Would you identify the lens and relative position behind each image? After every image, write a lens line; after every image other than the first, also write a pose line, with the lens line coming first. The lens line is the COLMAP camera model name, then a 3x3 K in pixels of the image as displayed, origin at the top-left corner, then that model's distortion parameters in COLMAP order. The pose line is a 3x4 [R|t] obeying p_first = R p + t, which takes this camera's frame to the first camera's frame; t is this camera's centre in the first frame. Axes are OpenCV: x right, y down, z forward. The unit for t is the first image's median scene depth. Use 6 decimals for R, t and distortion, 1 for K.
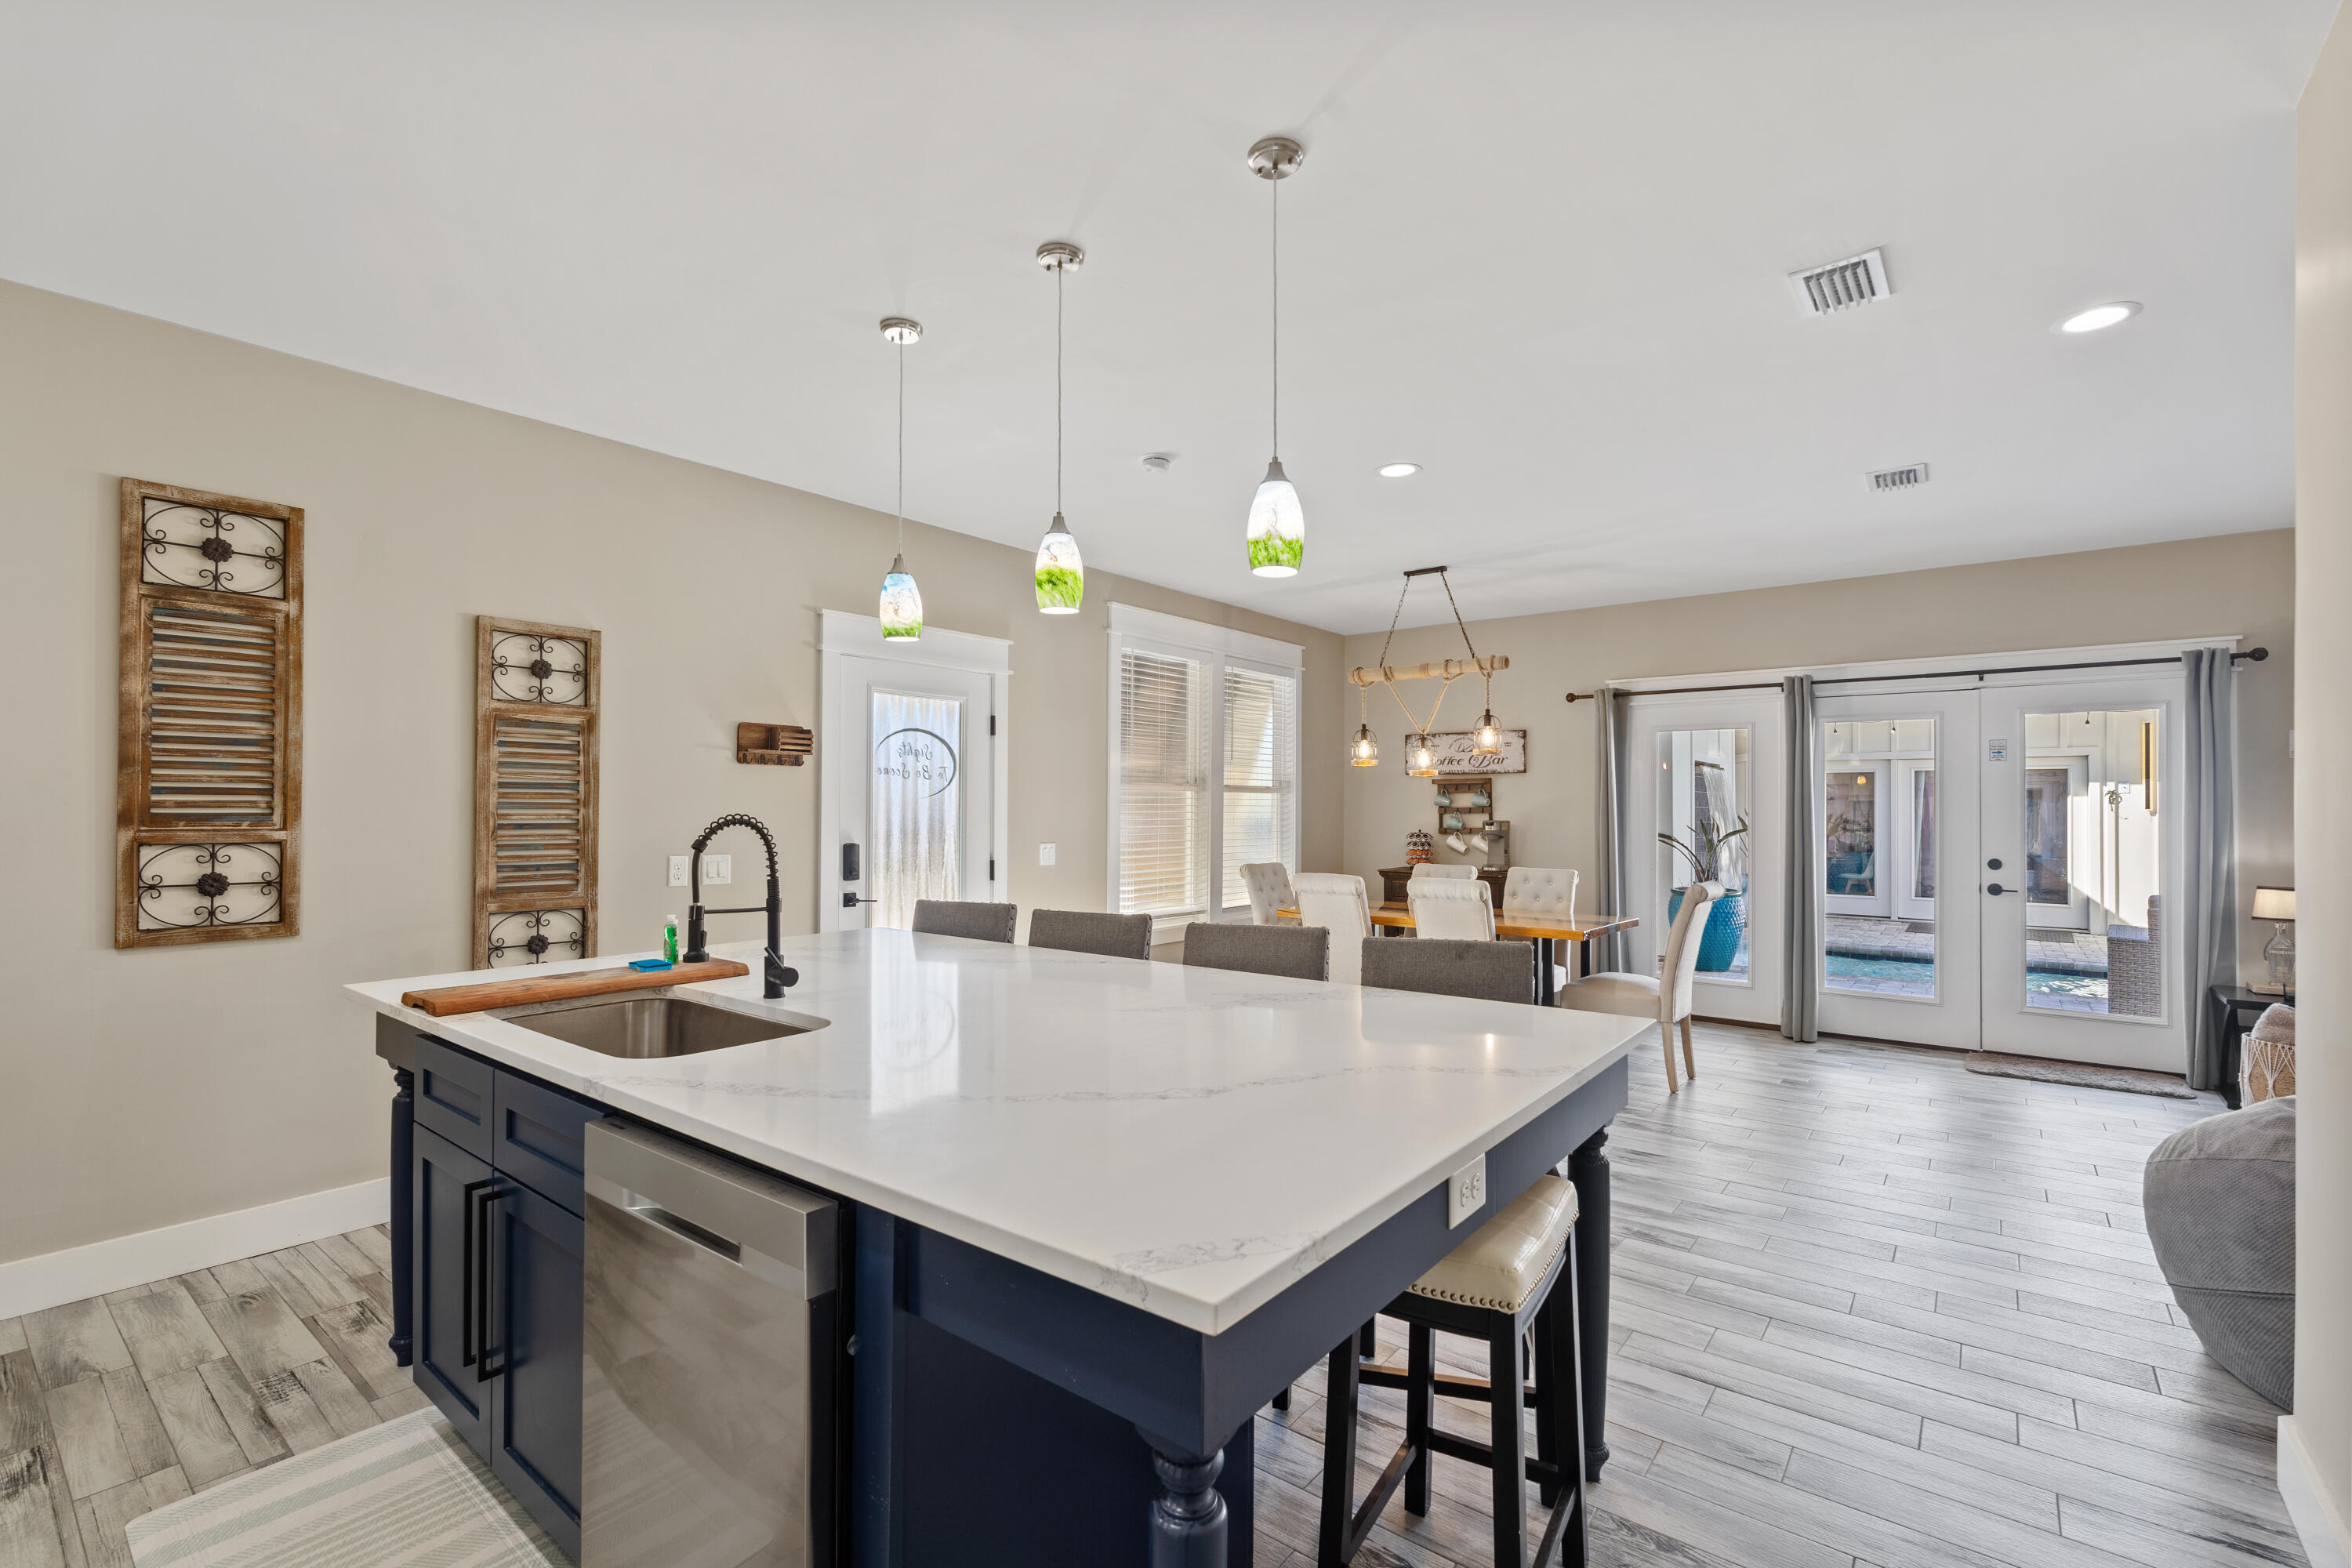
lens RADIAL K [[1037.0, 0, 1165.0], [0, 1037.0, 791.7], [0, 0, 1]] dist [-0.001328, -0.000177]
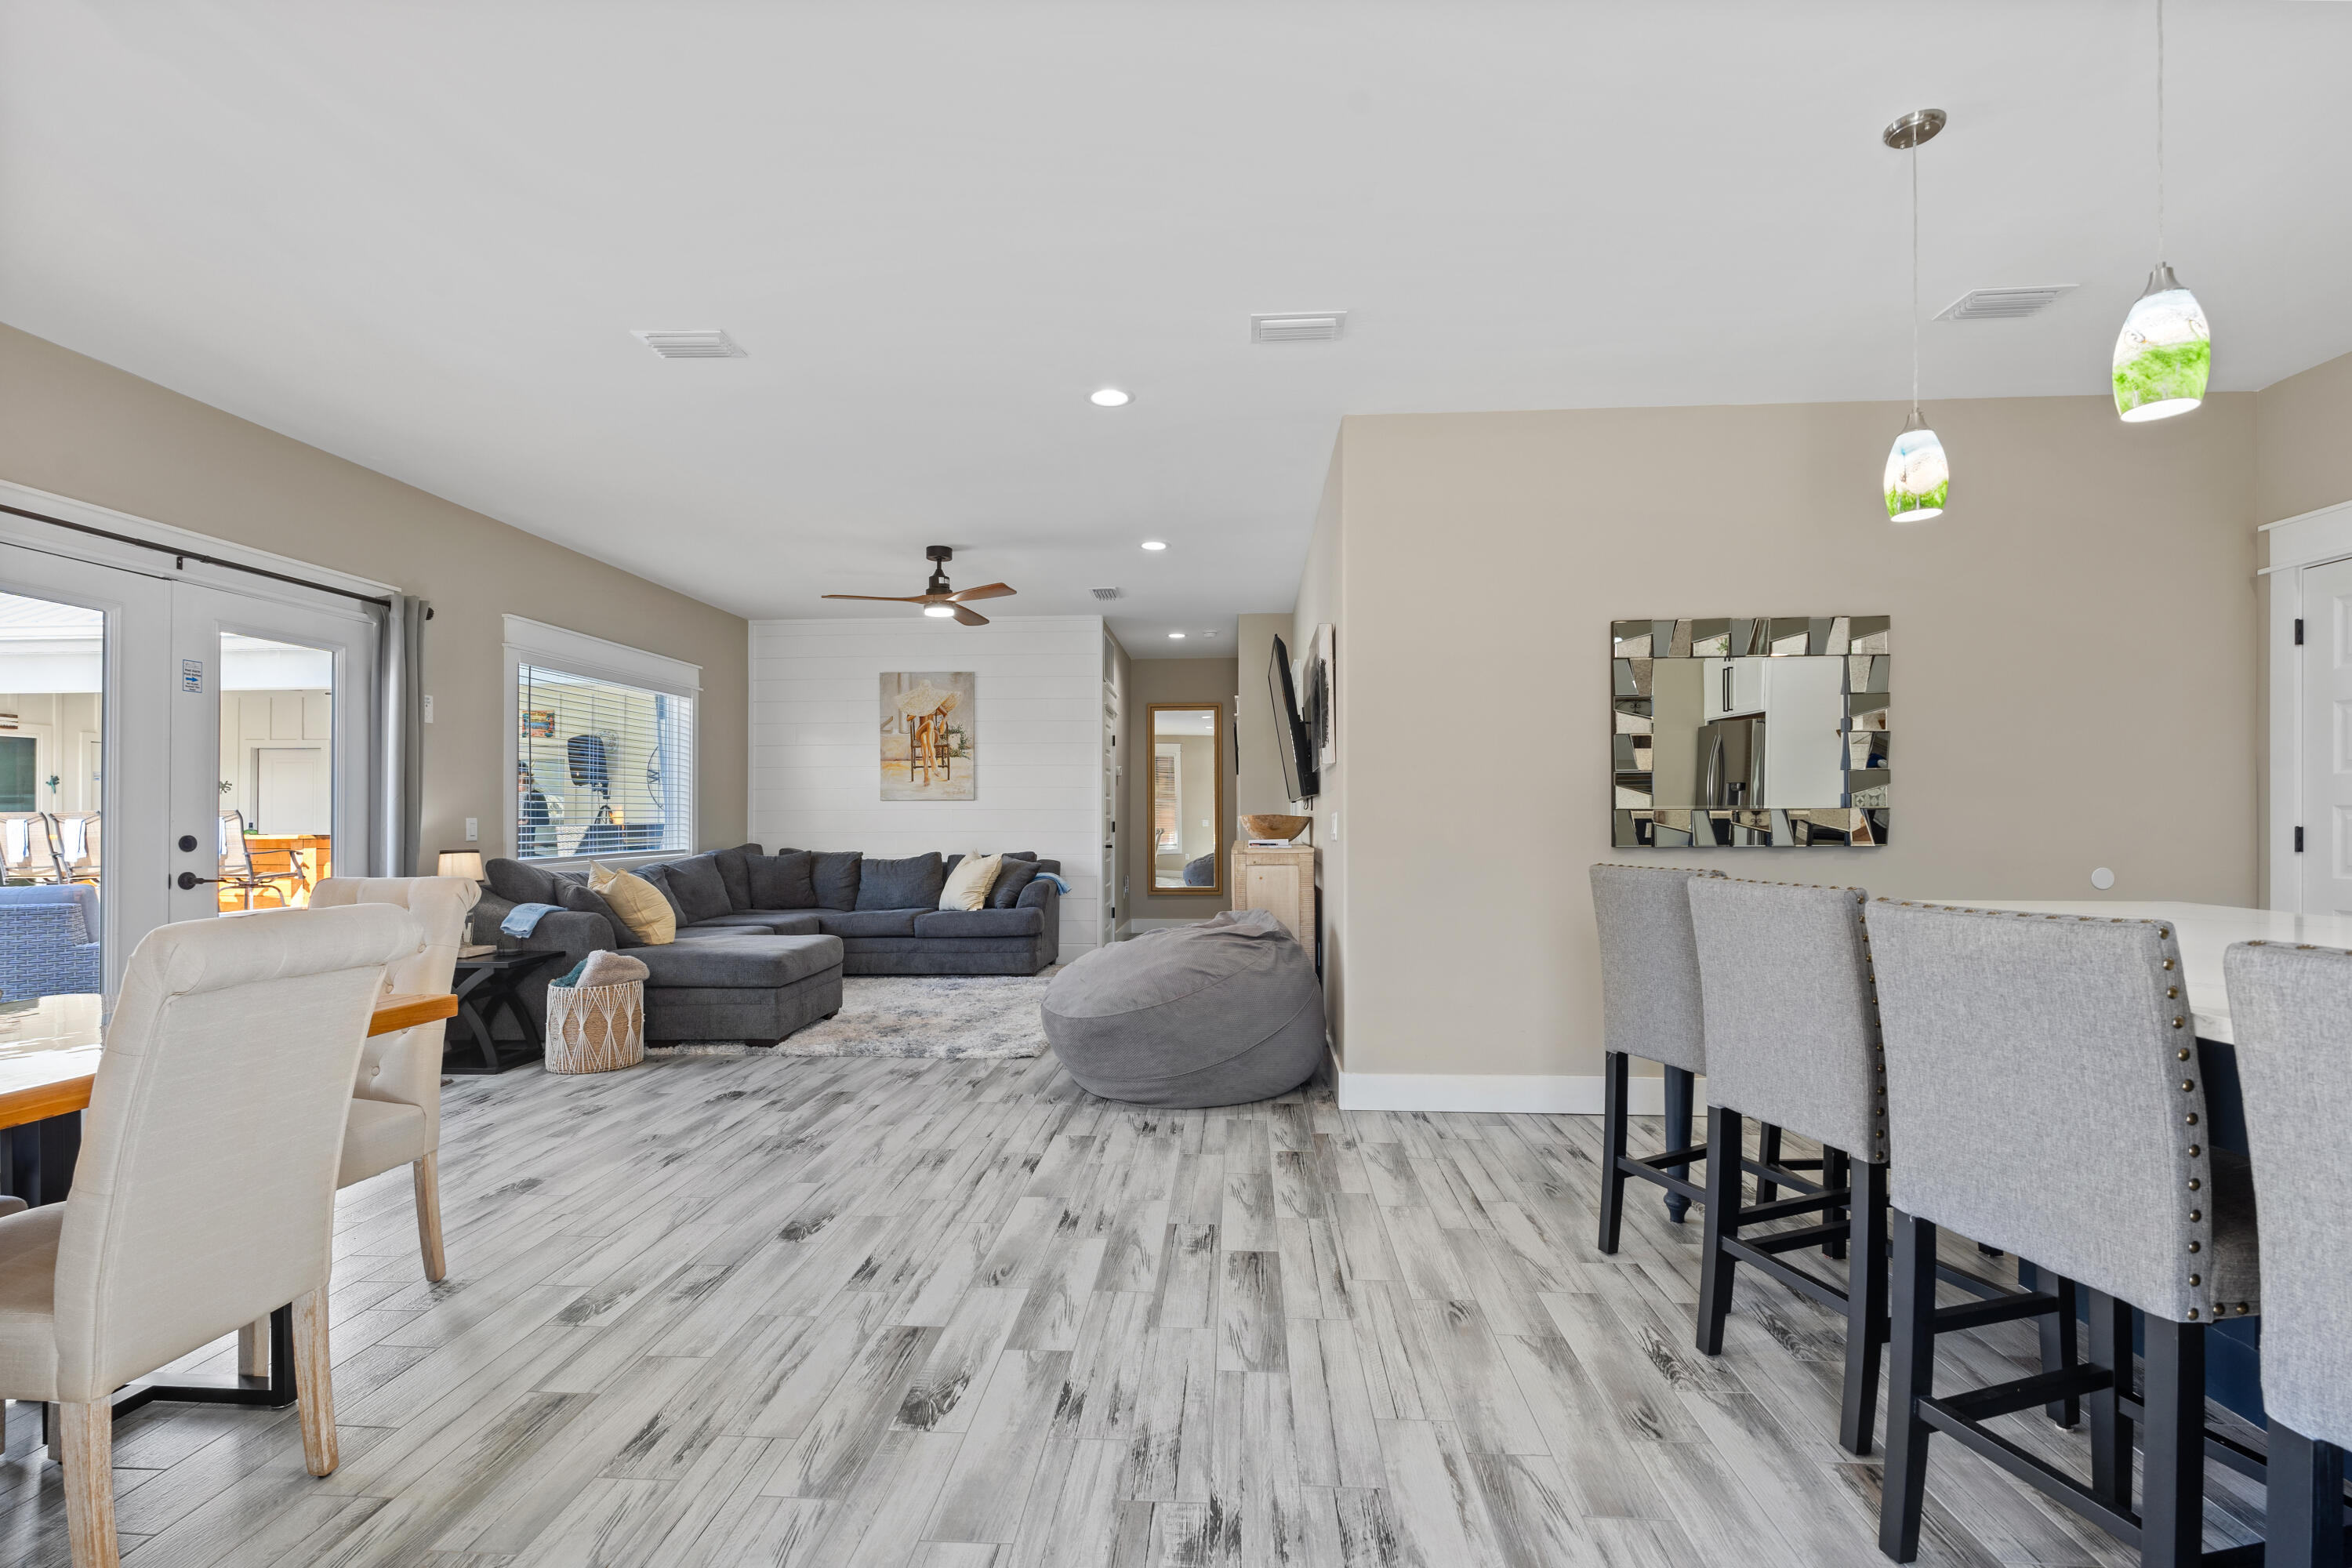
lens RADIAL K [[1052.8, 0, 1176.9], [0, 1052.8, 811.0], [0, 0, 1]] dist [-0.000606, -0.000754]
pose [[-0.578129, 0.001133, 0.815945, -0.175822], [-0.014041, 0.999837, -0.011337, 0.062569], [-0.815825, -0.018011, -0.578019, 1.148622]]
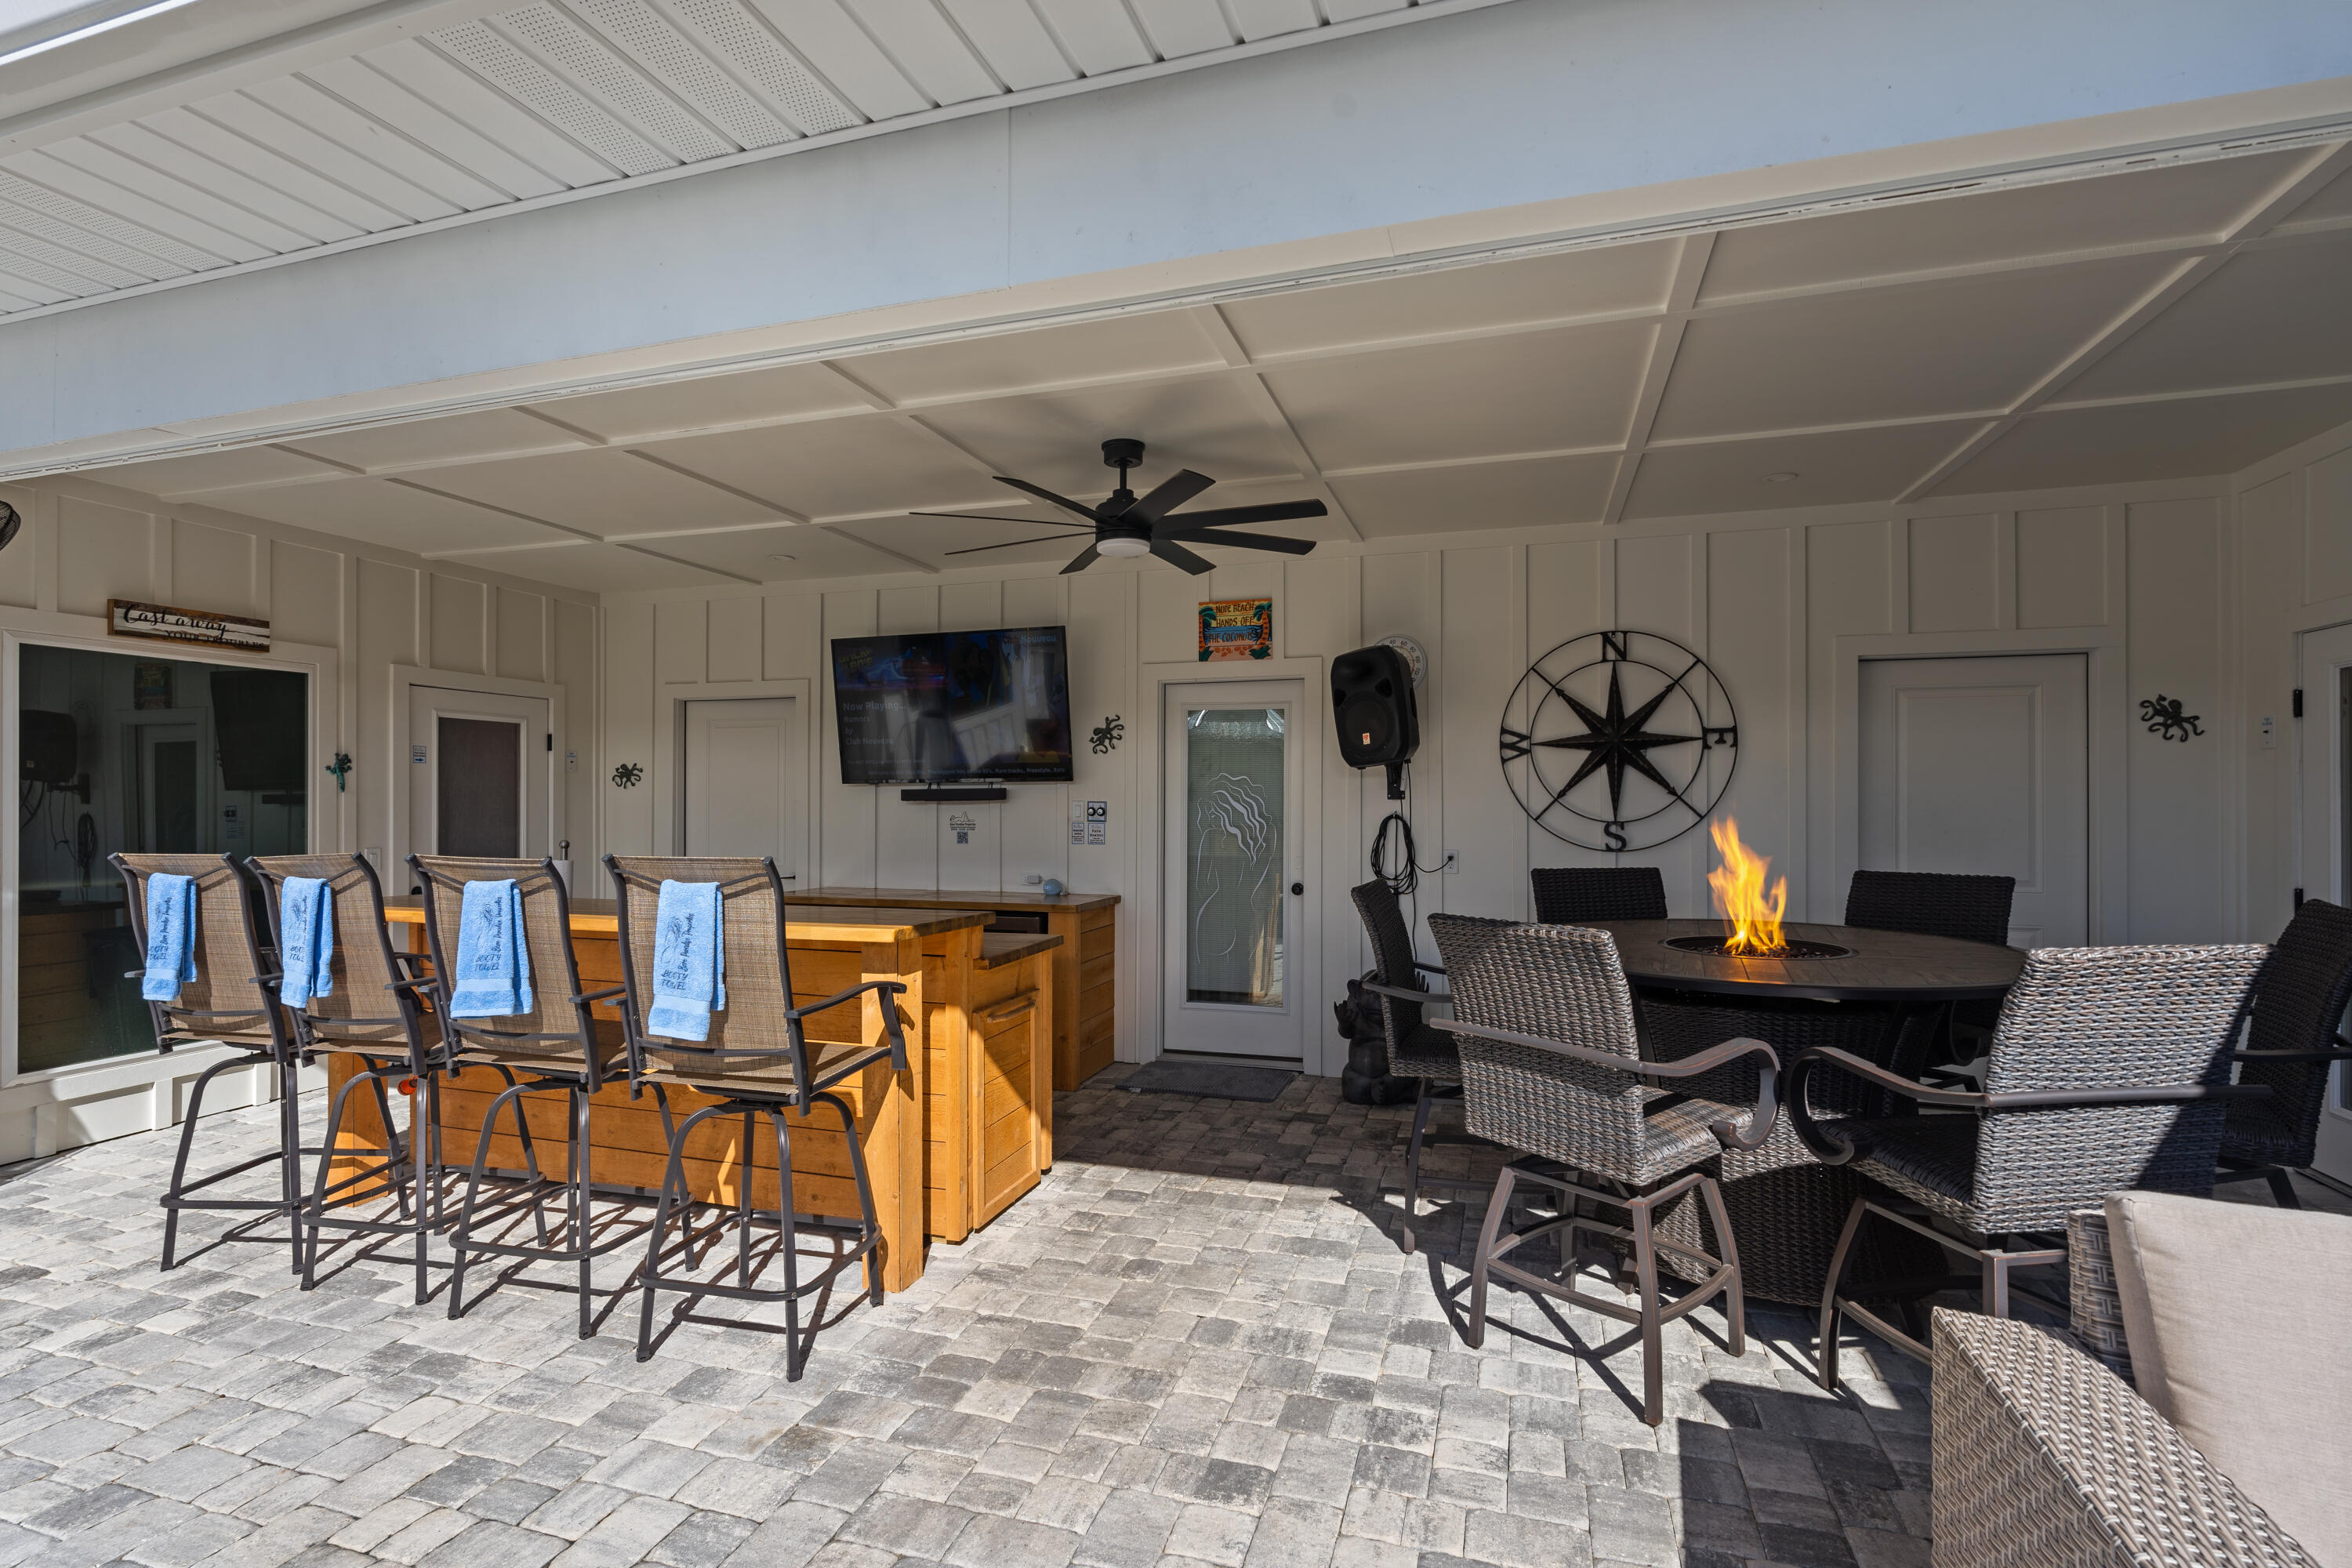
lens RADIAL K [[1121.6, 0, 1173.8], [0, 1121.6, 797.0], [0, 0, 1]] dist [-0.000229, 0.000267]
pose [[-0.359789, -0.000893, 0.933033, 1.912709], [-0.014600, 0.999882, -0.004673, 0.027744], [-0.932919, -0.015304, -0.359760, 1.467432]]
